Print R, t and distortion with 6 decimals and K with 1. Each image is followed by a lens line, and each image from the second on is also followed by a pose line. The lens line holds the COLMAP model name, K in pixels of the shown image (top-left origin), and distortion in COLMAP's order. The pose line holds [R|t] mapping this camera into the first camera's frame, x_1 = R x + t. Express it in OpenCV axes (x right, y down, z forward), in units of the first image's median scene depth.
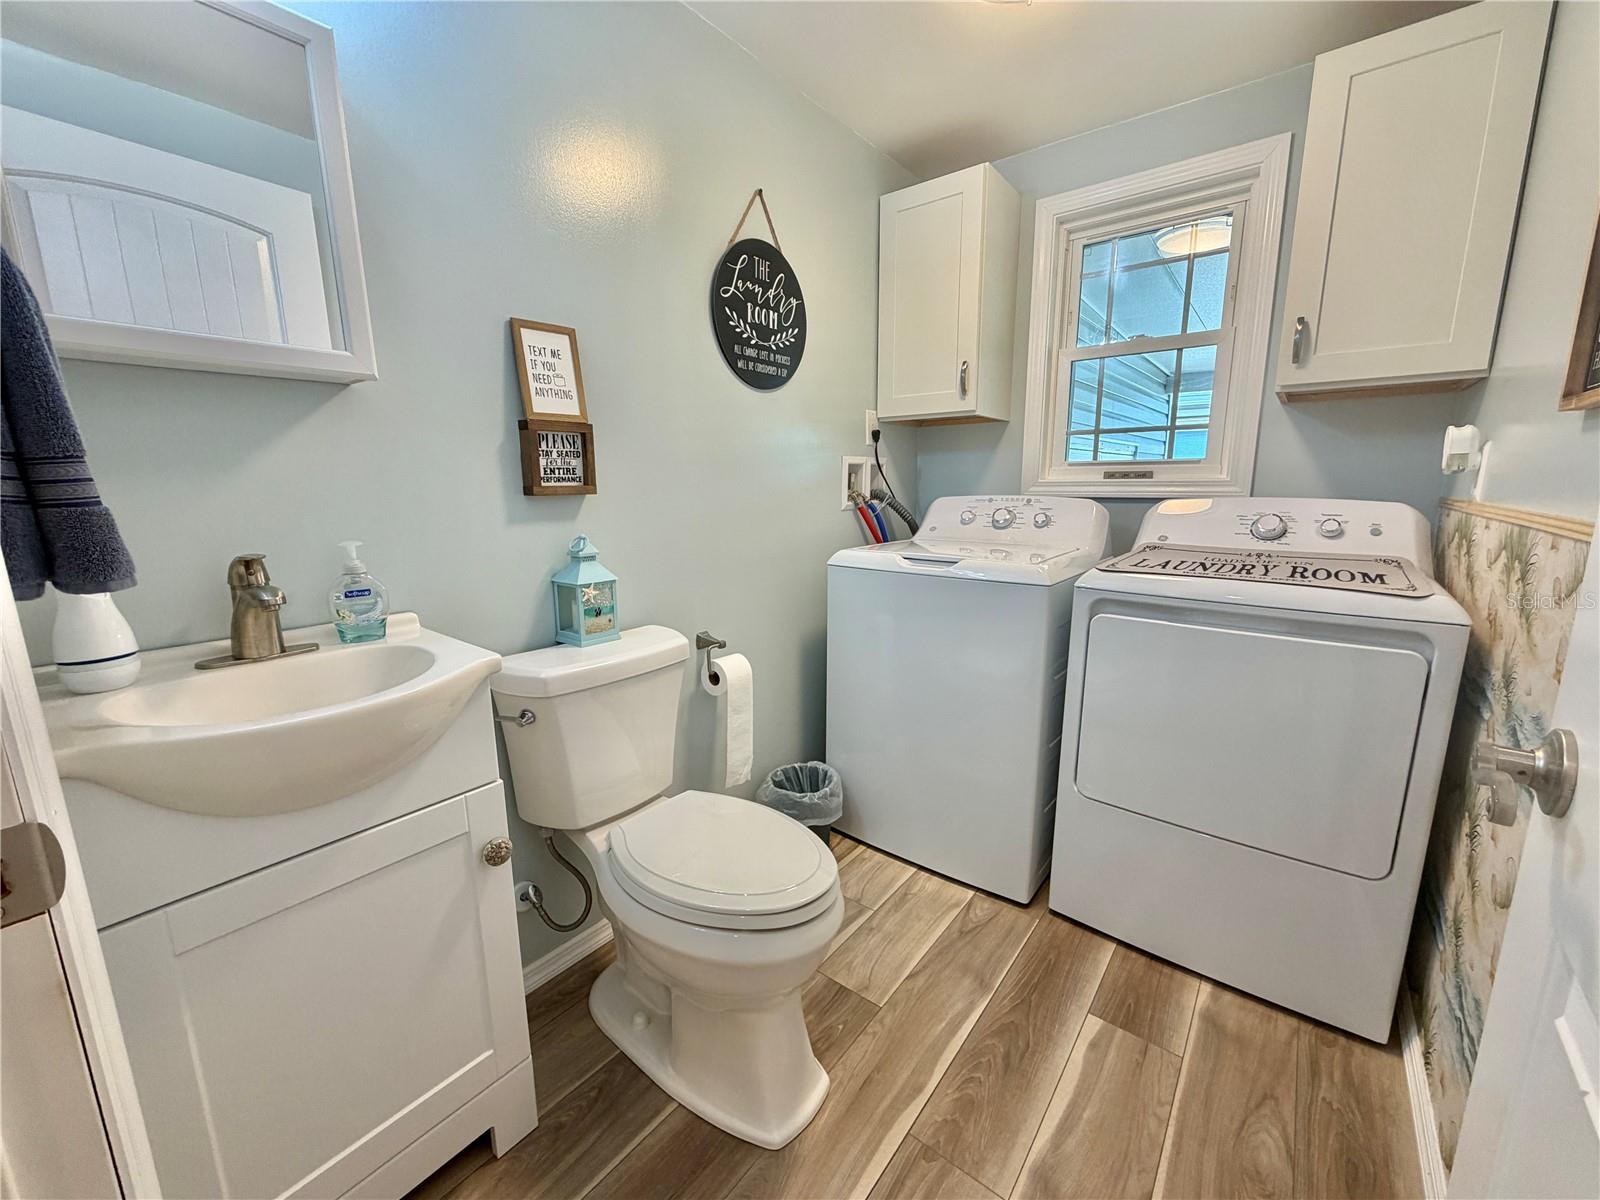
lens RADIAL K [[638.4, 0, 797.9], [0, 638.4, 601.6], [0, 0, 1]] dist [0.000387, -0.000467]
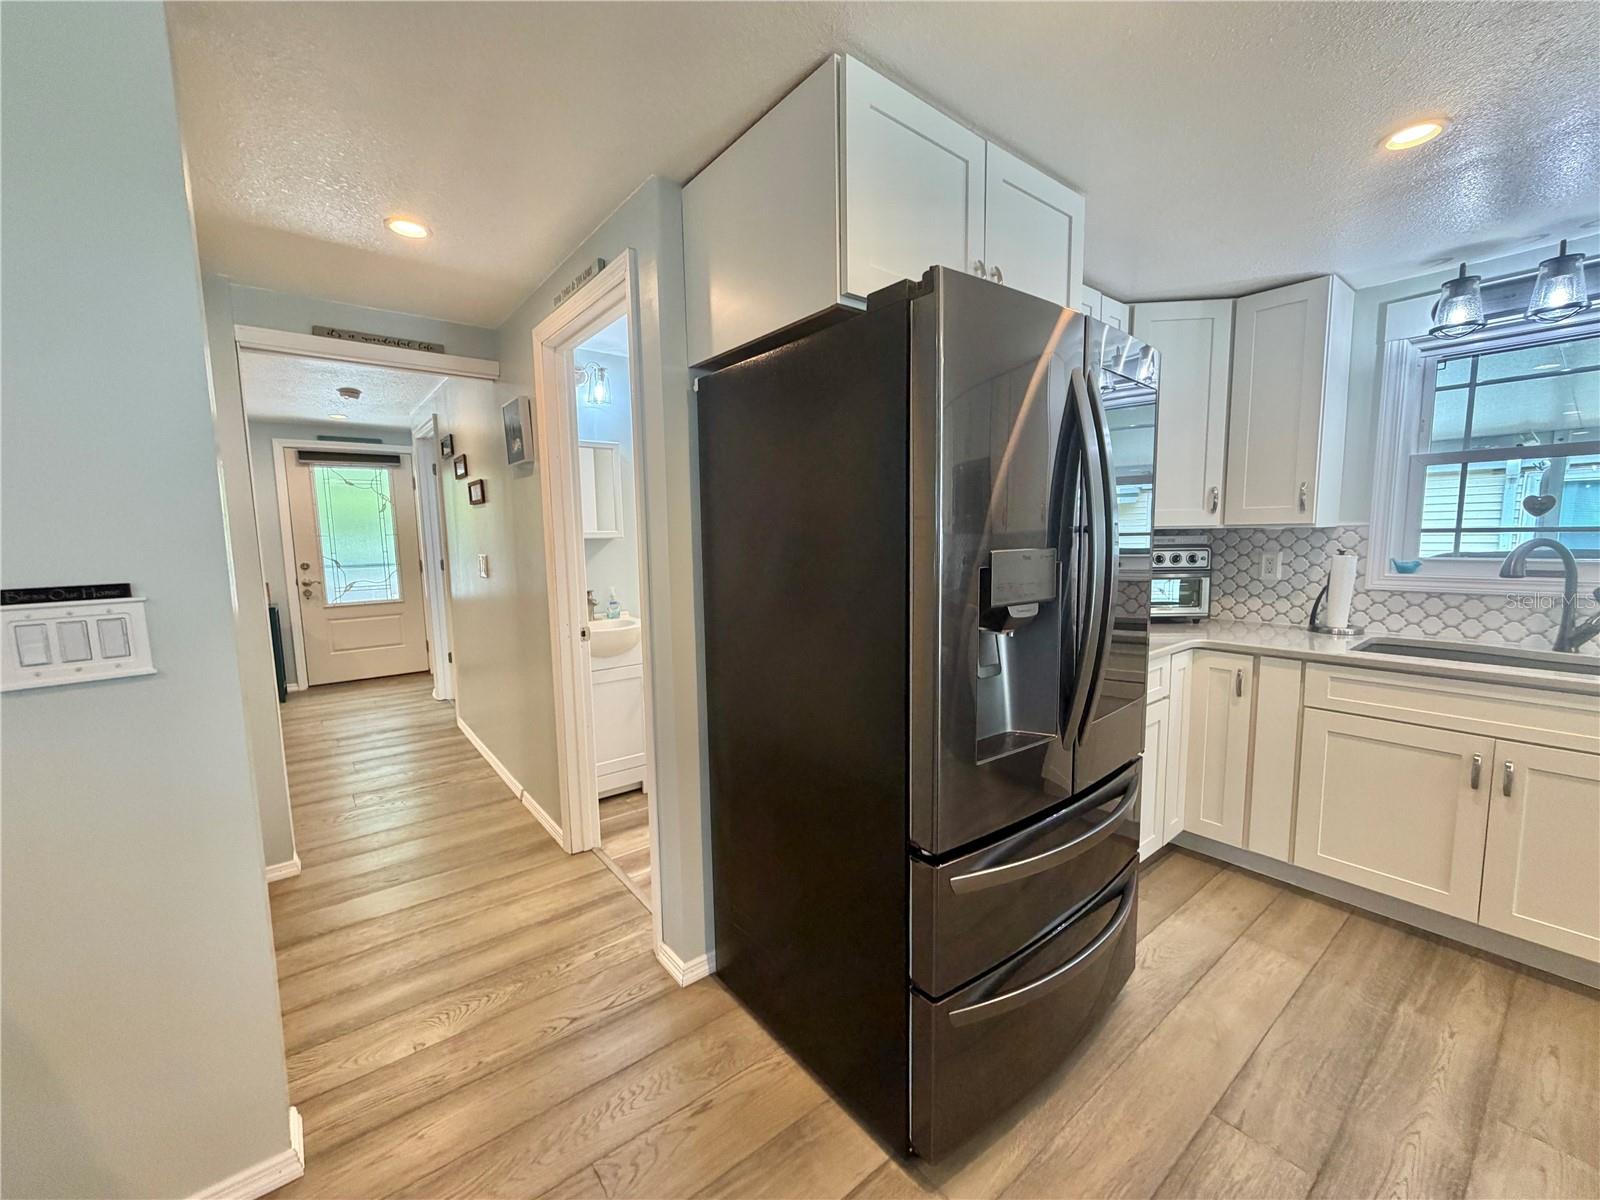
lens RADIAL K [[638.4, 0, 797.9], [0, 638.4, 601.6], [0, 0, 1]] dist [0.000387, -0.000467]
pose [[0.972046, 0.018031, -0.234098, 0.965620], [-0.035646, 0.996823, -0.071232, 0.177600], [0.232070, 0.077585, 0.969600, -1.900887]]
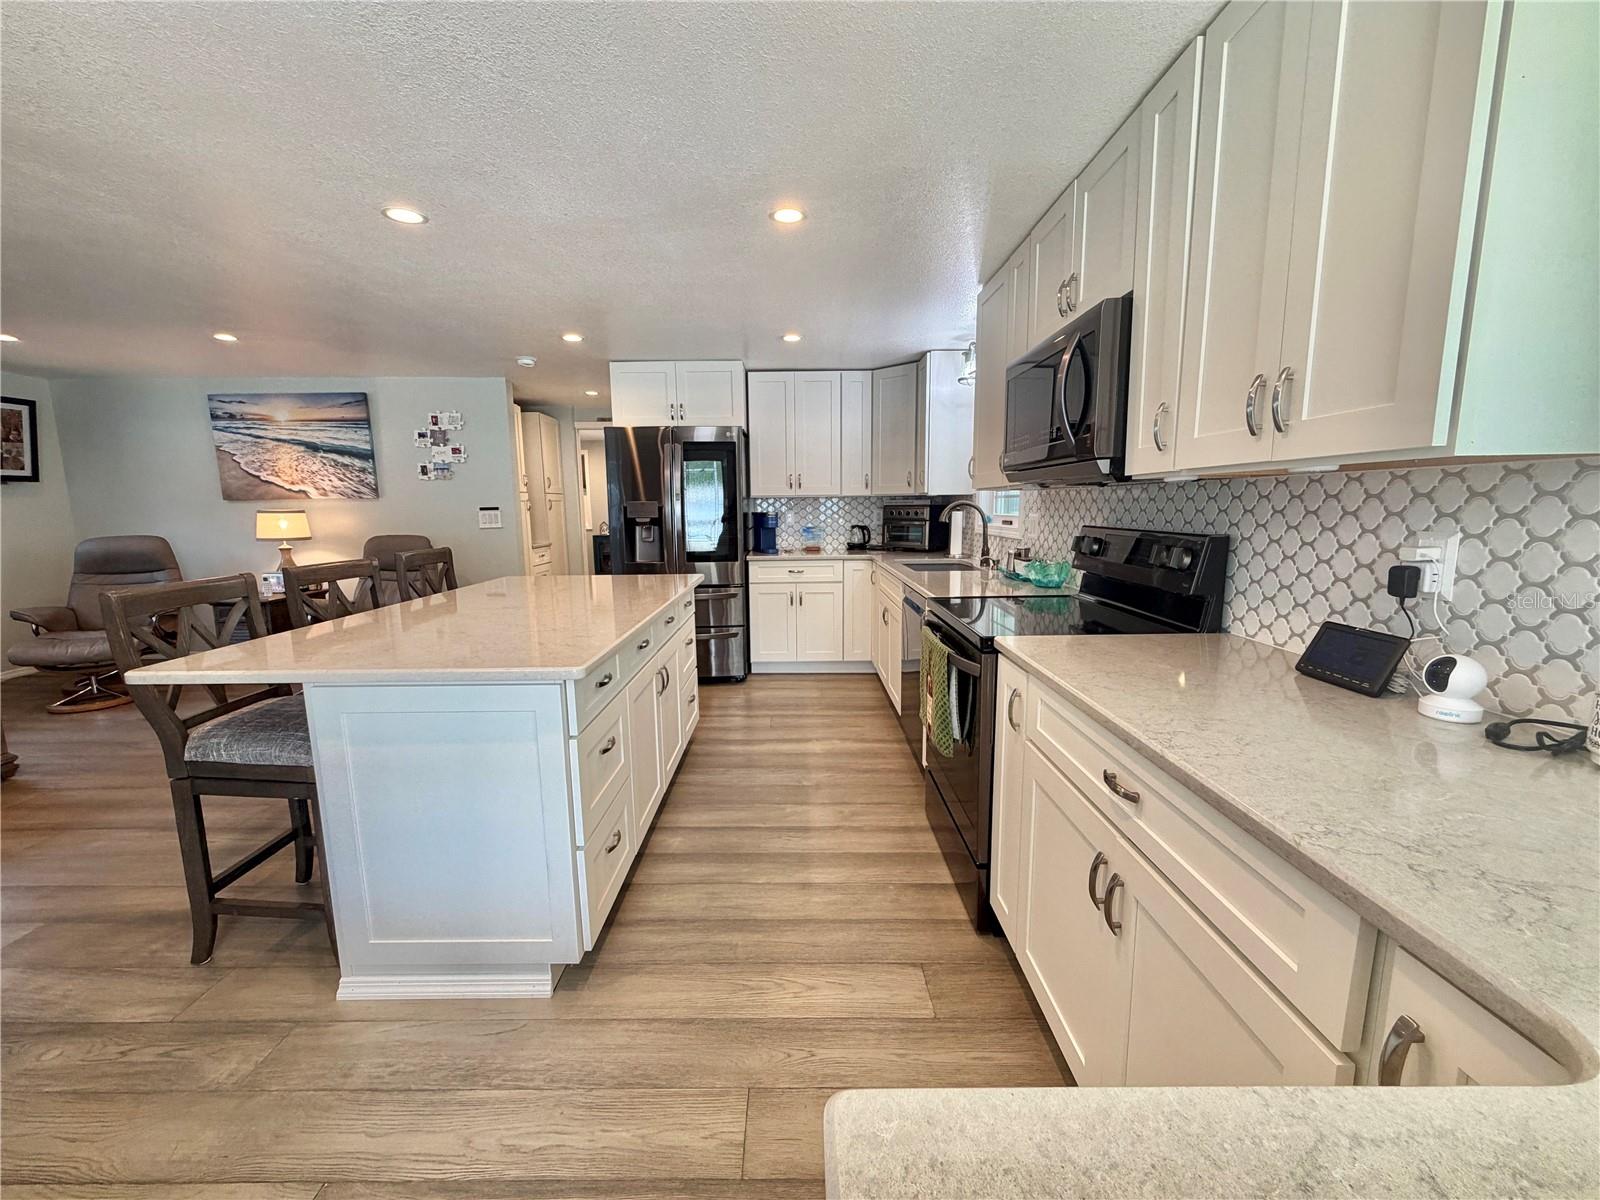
lens RADIAL K [[644.8, 0, 797.8], [0, 644.8, 600.7], [0, 0, 1]] dist [0.000992, -0.000127]
pose [[0.621526, 0.118797, -0.774334, 5.037760], [-0.141964, 0.989150, 0.037805, 0.310439], [0.770423, 0.086431, 0.631647, -2.431426]]
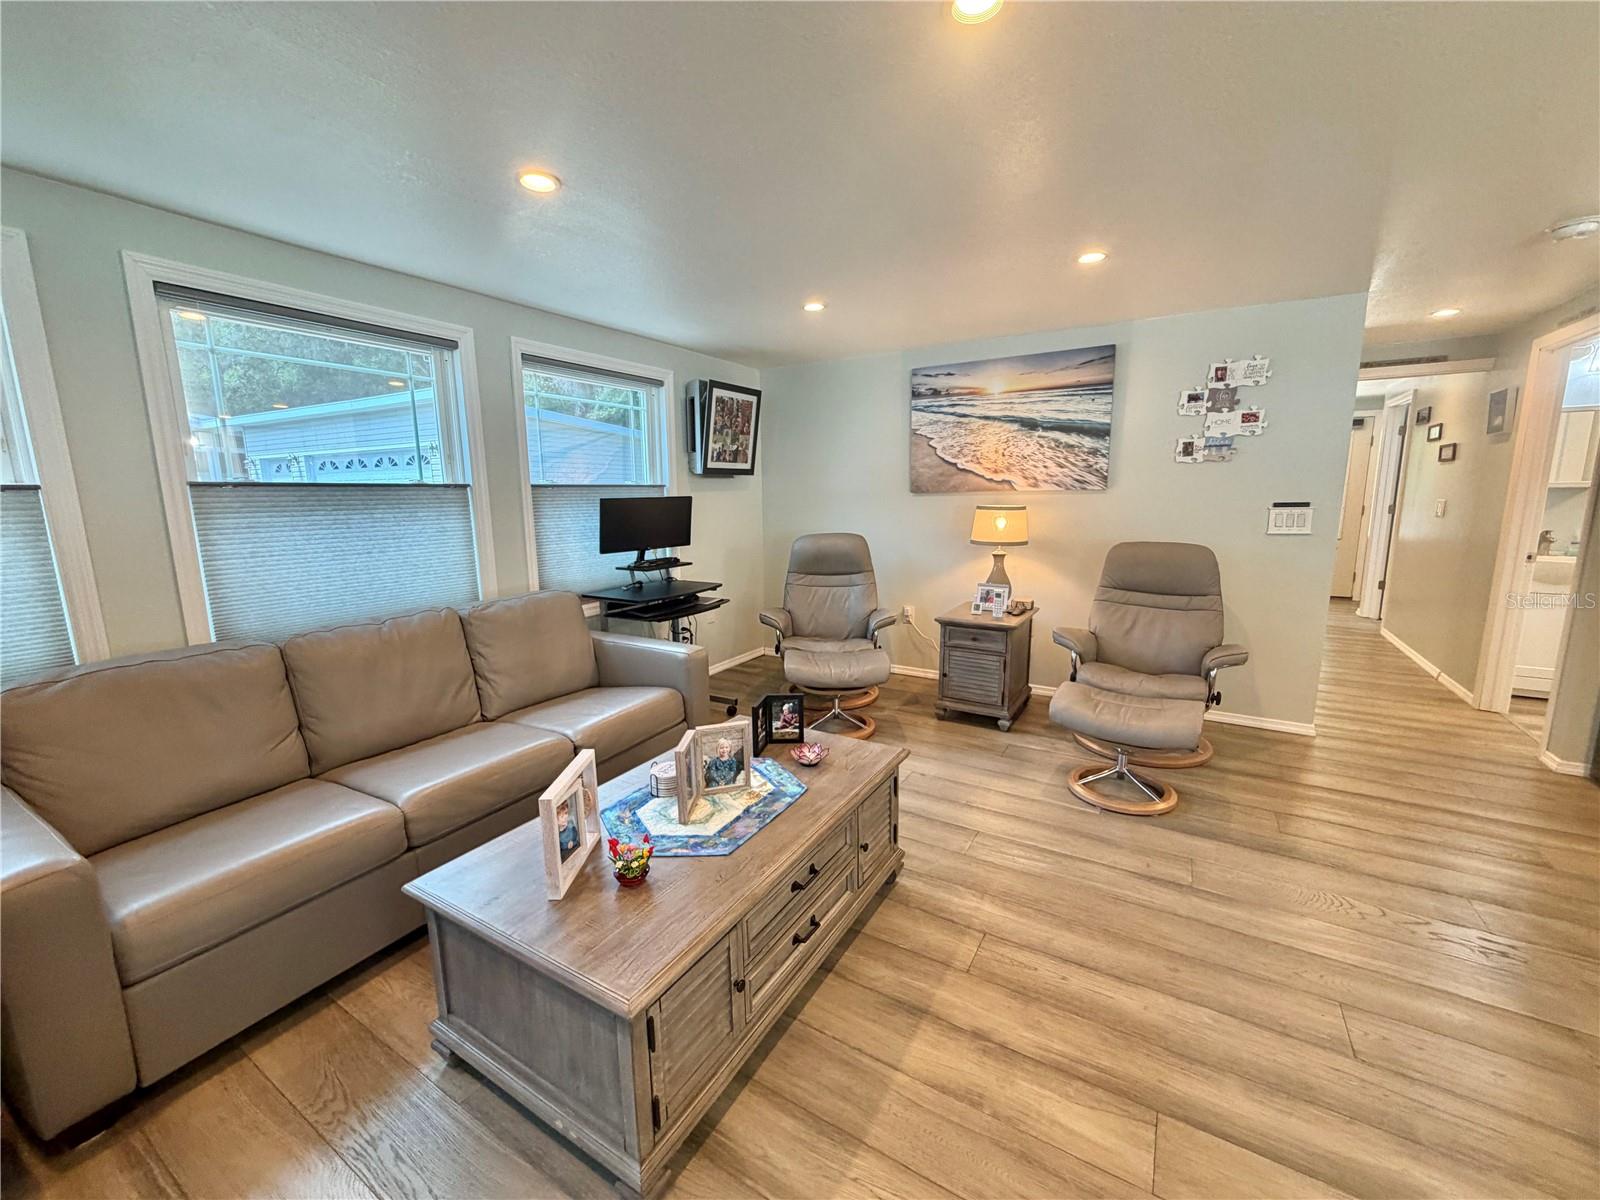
lens RADIAL K [[638.4, 0, 797.9], [0, 638.4, 601.6], [0, 0, 1]] dist [0.000387, -0.000467]
pose [[0.123123, 0.171037, -0.977541, 2.508191], [-0.173280, 0.973609, 0.148524, 0.564481], [0.977146, 0.151102, 0.149511, -4.028303]]
